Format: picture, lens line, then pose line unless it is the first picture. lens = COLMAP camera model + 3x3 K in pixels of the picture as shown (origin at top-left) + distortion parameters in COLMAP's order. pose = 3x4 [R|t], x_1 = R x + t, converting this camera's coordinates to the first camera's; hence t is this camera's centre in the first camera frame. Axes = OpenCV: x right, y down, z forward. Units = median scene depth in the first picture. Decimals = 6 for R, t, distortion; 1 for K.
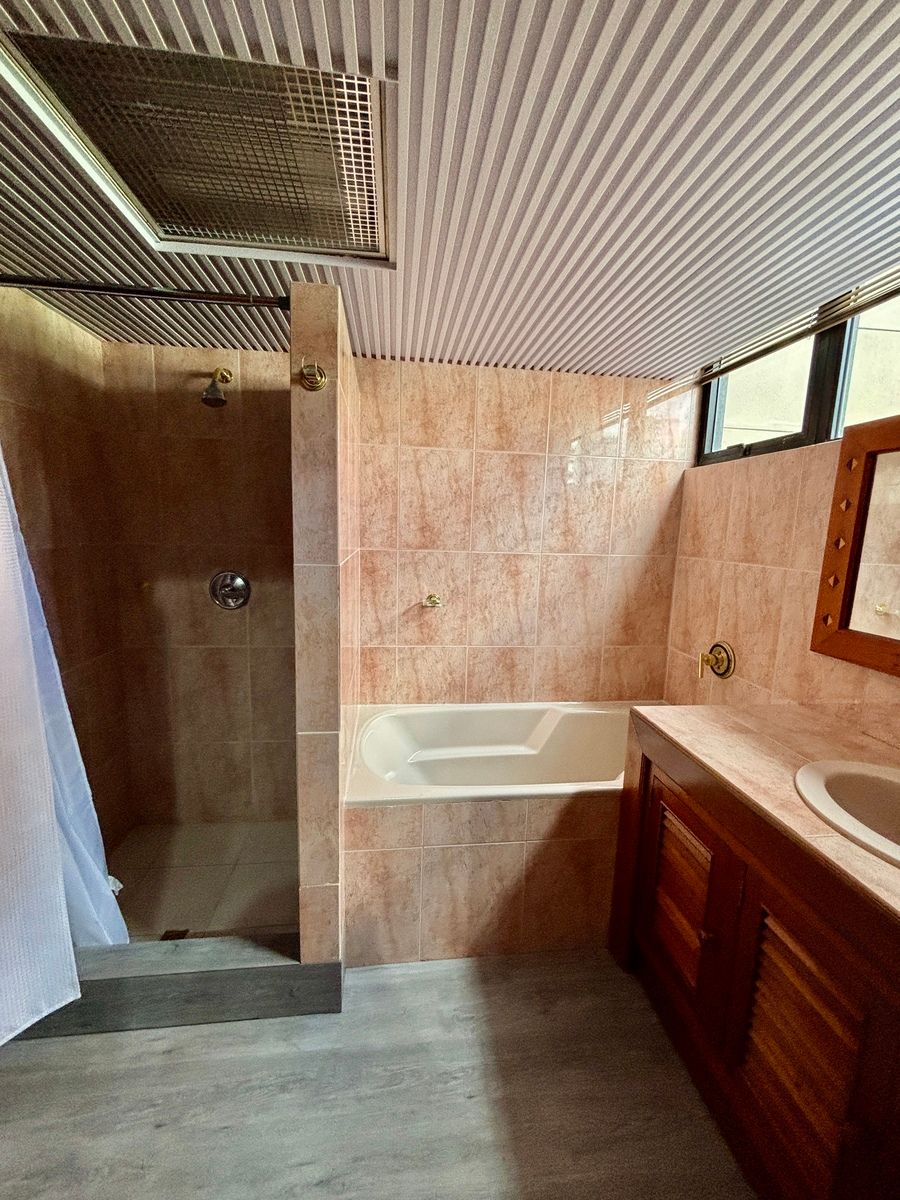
lens RADIAL K [[486.1, 0, 453.4], [0, 486.1, 598.8], [0, 0, 1]] dist [-0.003698, 0.002192]
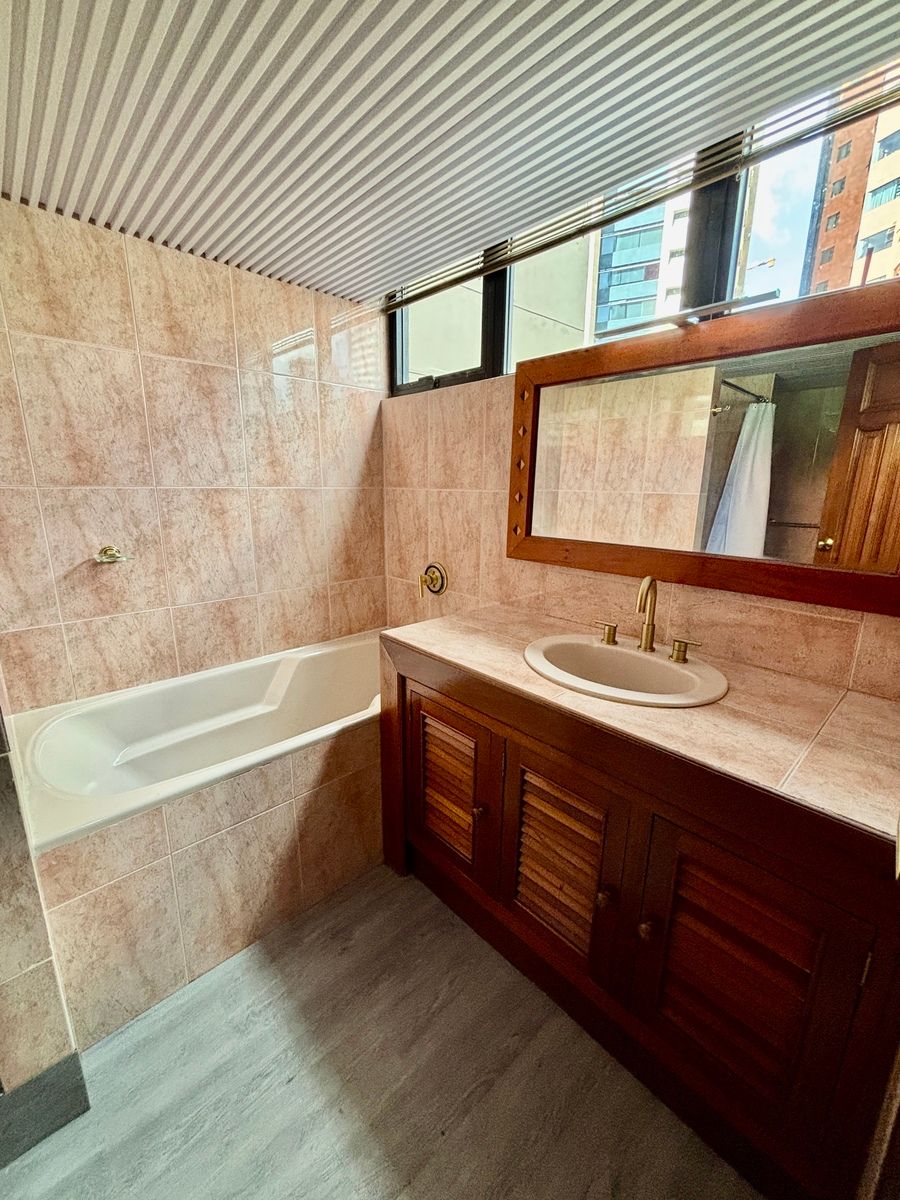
lens RADIAL K [[486.1, 0, 449.9], [0, 486.1, 598.4], [0, 0, 1]] dist [-0.003698, 0.002192]
pose [[0.808594, -0.159635, 0.566298, -0.069705], [0.101709, 0.985924, 0.132698, 0.031489], [-0.579510, -0.049702, 0.813448, 0.095330]]
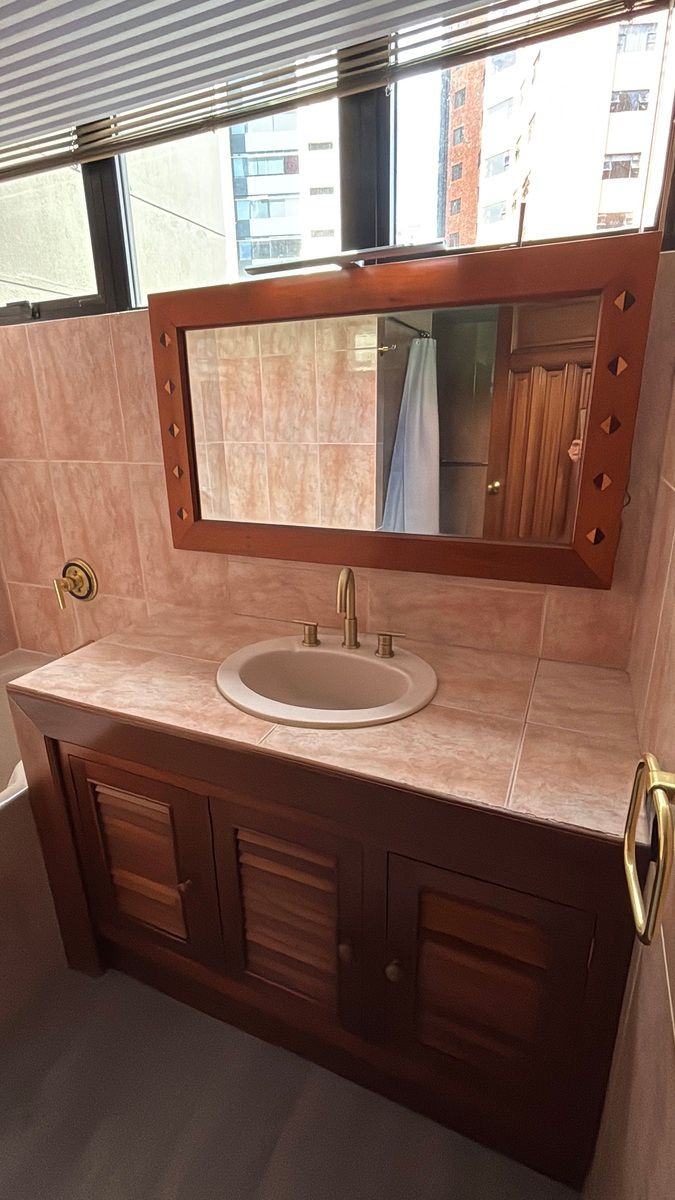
lens RADIAL K [[560.3, 0, 335.2], [0, 560.3, 596.5], [0, 0, 1]] dist [0.003050, -0.003029]
pose [[0.506582, -0.308734, 0.805021, -0.011917], [0.160705, 0.951139, 0.263644, -0.039168], [-0.847082, -0.004186, 0.531445, 0.143469]]
